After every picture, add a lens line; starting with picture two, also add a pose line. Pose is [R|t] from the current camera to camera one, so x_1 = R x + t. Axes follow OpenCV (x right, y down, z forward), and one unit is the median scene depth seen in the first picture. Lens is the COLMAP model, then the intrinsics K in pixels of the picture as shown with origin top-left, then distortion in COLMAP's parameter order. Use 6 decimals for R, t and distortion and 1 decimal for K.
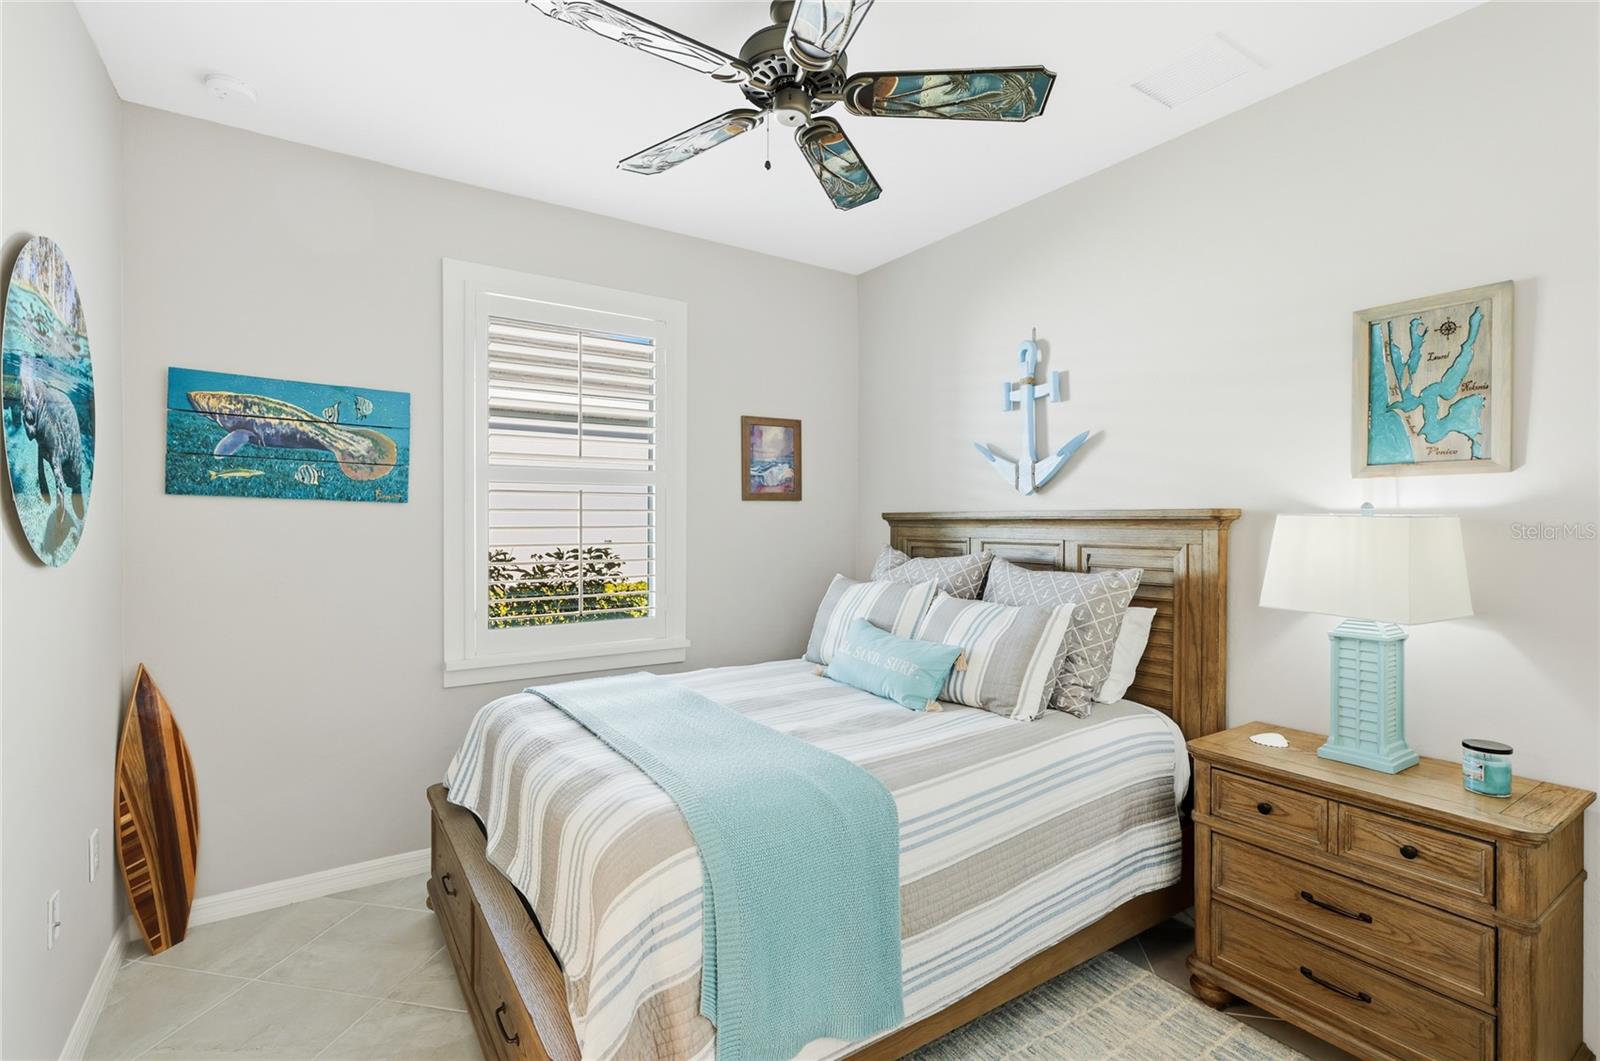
lens RADIAL K [[736.4, 0, 797.0], [0, 736.4, 532.5], [0, 0, 1]] dist [-0.000058, -0.000569]
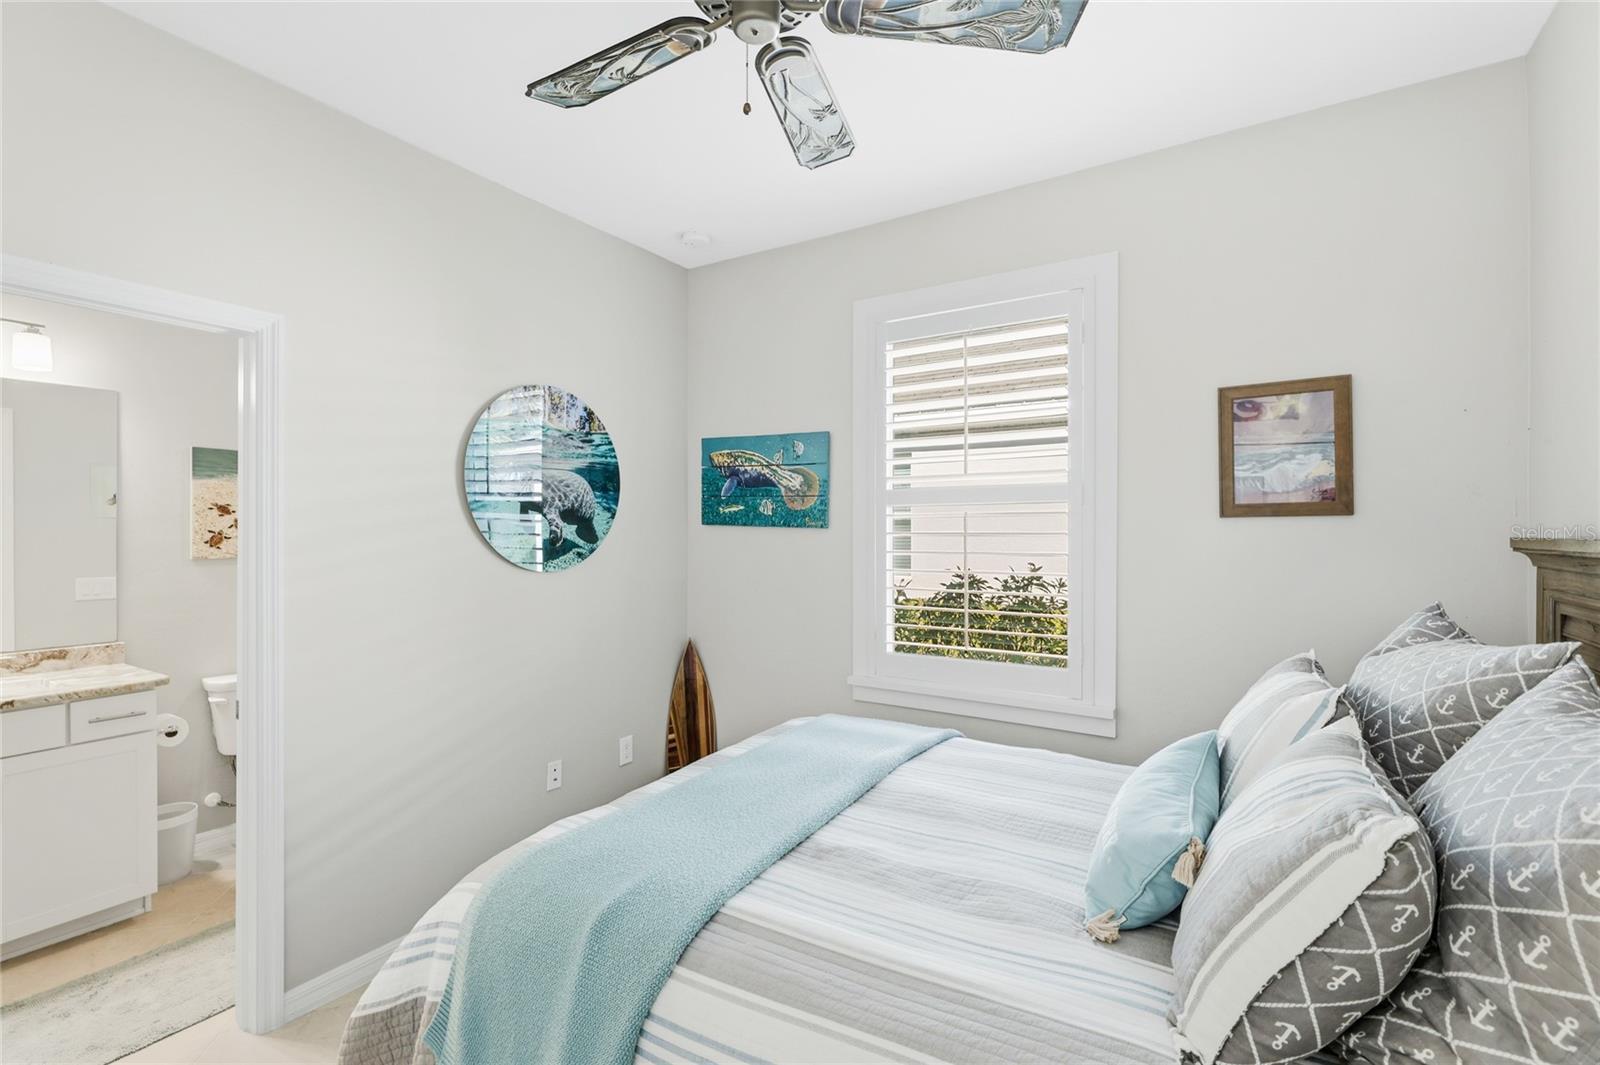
lens RADIAL K [[736.4, 0, 798.2], [0, 736.4, 531.5], [0, 0, 1]] dist [-0.000058, -0.000569]
pose [[0.389141, -0.000179, -0.921178, 0.529680], [-0.014567, 0.999874, -0.006348, -0.029349], [0.921063, 0.015889, 0.389089, 0.555561]]
